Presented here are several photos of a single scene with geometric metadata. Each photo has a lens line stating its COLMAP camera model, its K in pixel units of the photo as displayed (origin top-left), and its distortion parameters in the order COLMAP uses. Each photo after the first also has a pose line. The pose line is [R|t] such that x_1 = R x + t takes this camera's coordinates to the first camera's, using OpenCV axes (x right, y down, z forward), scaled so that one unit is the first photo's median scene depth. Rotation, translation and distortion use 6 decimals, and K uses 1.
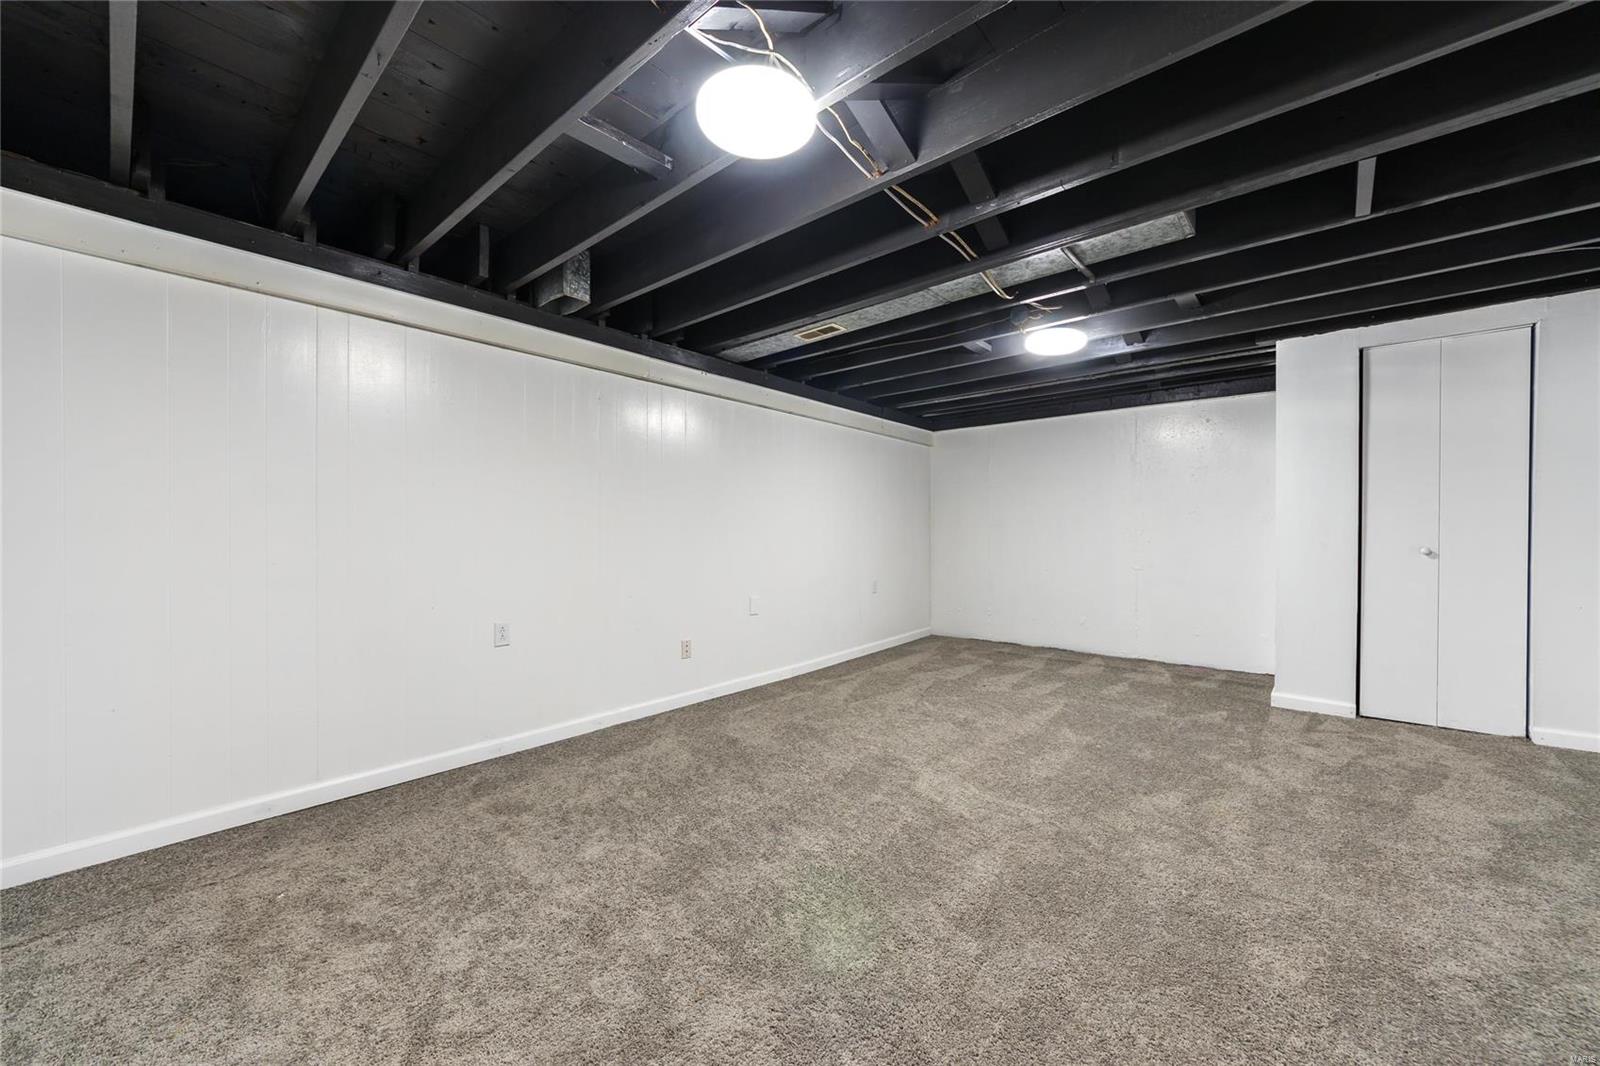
lens RADIAL K [[611.3, 0, 797.3], [0, 611.3, 531.3], [0, 0, 1]] dist [0.001068, -0.000303]
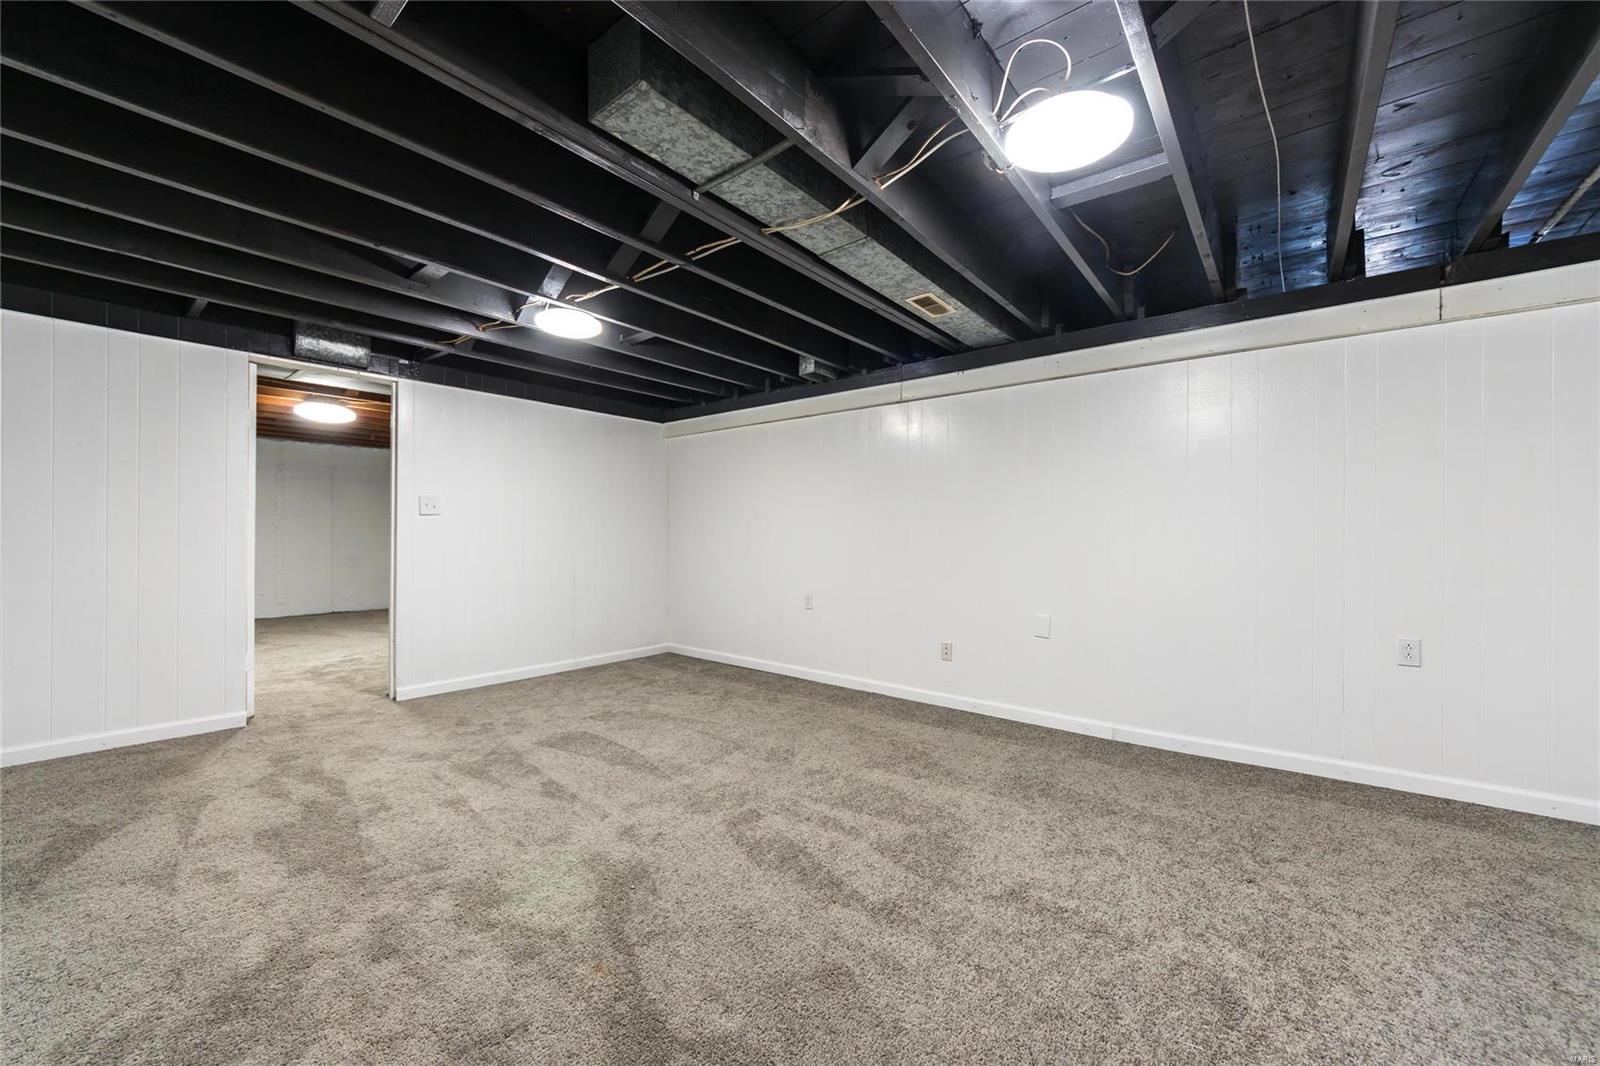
lens RADIAL K [[611.3, 0, 797.3], [0, 611.3, 531.3], [0, 0, 1]] dist [0.001068, -0.000303]
pose [[0.040396, -0.002387, -0.999181, 1.002548], [-0.007583, 0.999968, -0.002696, -0.001126], [0.999155, 0.007686, 0.040377, 0.871844]]
